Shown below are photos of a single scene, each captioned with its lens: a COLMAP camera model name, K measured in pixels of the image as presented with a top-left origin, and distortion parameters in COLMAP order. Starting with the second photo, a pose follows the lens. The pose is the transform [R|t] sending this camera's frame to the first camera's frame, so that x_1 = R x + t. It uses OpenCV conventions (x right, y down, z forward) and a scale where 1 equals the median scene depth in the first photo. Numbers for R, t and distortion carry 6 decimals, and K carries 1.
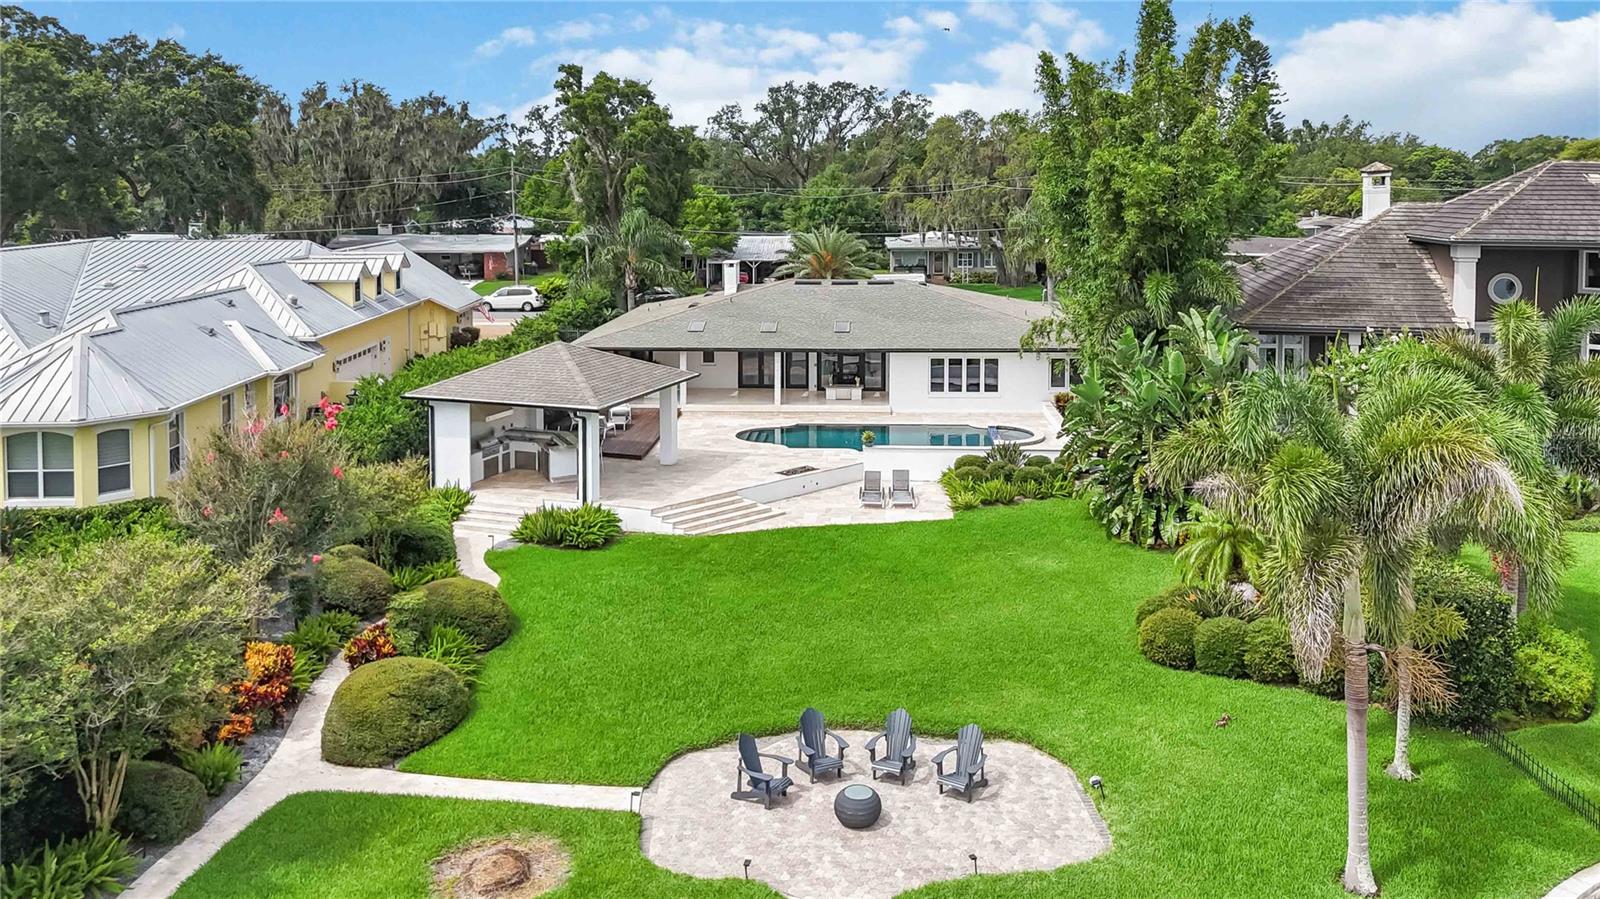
lens RADIAL K [[1239.9, 0, 826.0], [0, 1239.9, 248.7], [0, 0, 1]] dist [0.021336, -0.004932]
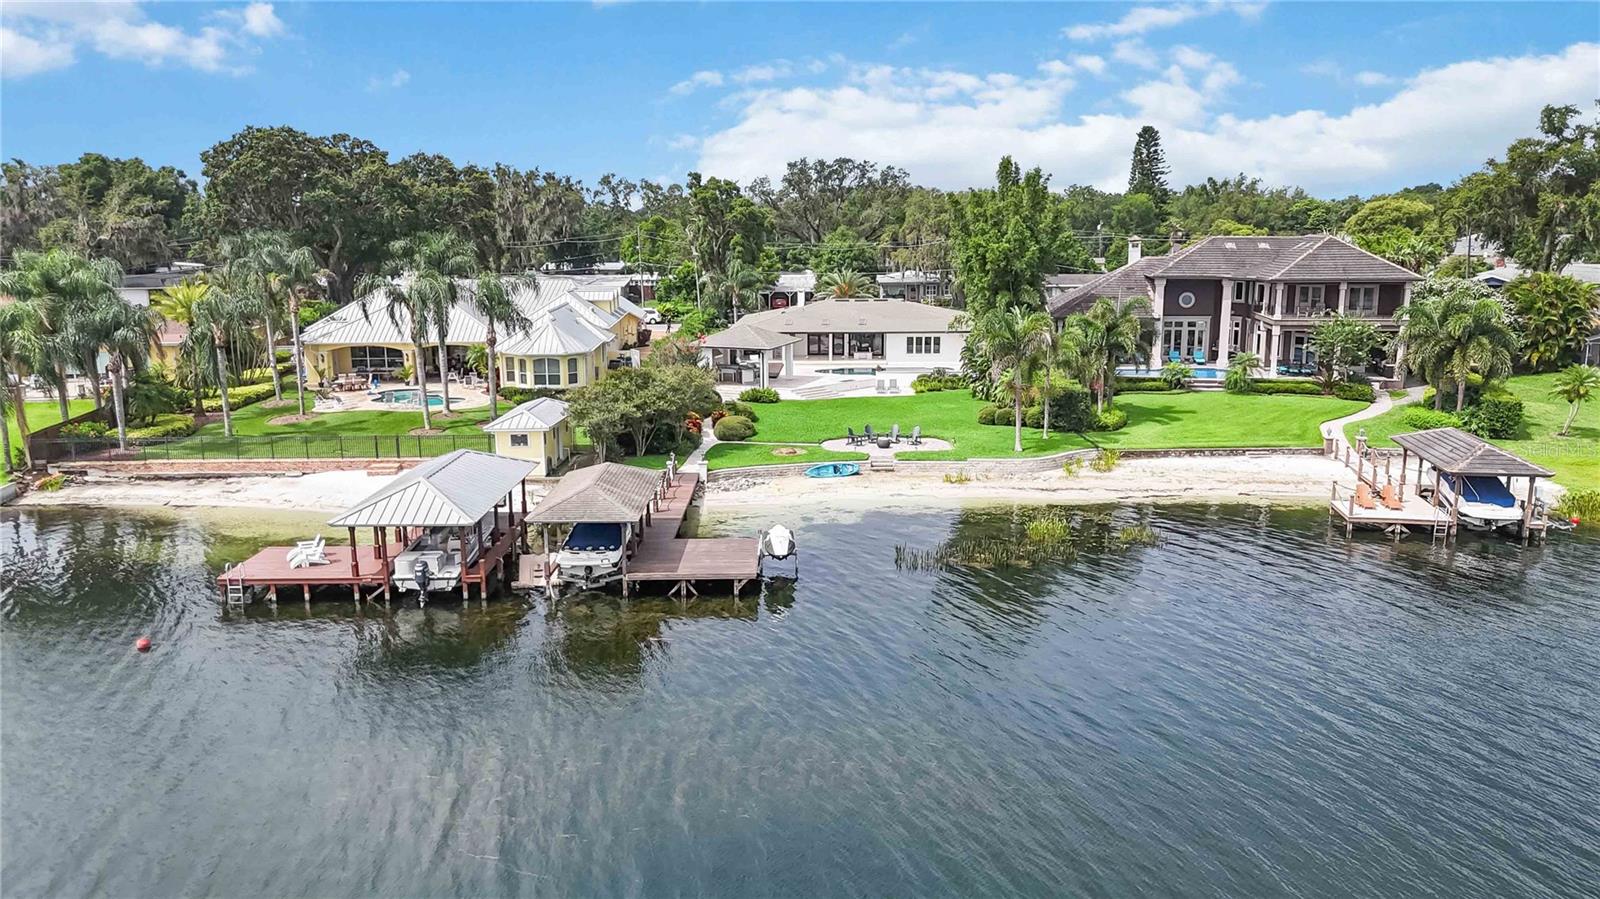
lens RADIAL K [[1191.9, 0, 800.0], [0, 1191.9, 449.5], [0, 0, 1]] dist [0.032084, -0.003071]
pose [[0.999970, -0.004073, -0.006646, -0.074362], [0.004941, 0.990642, 0.136394, 0.004311], [0.006028, -0.136423, 0.990632, -0.913325]]
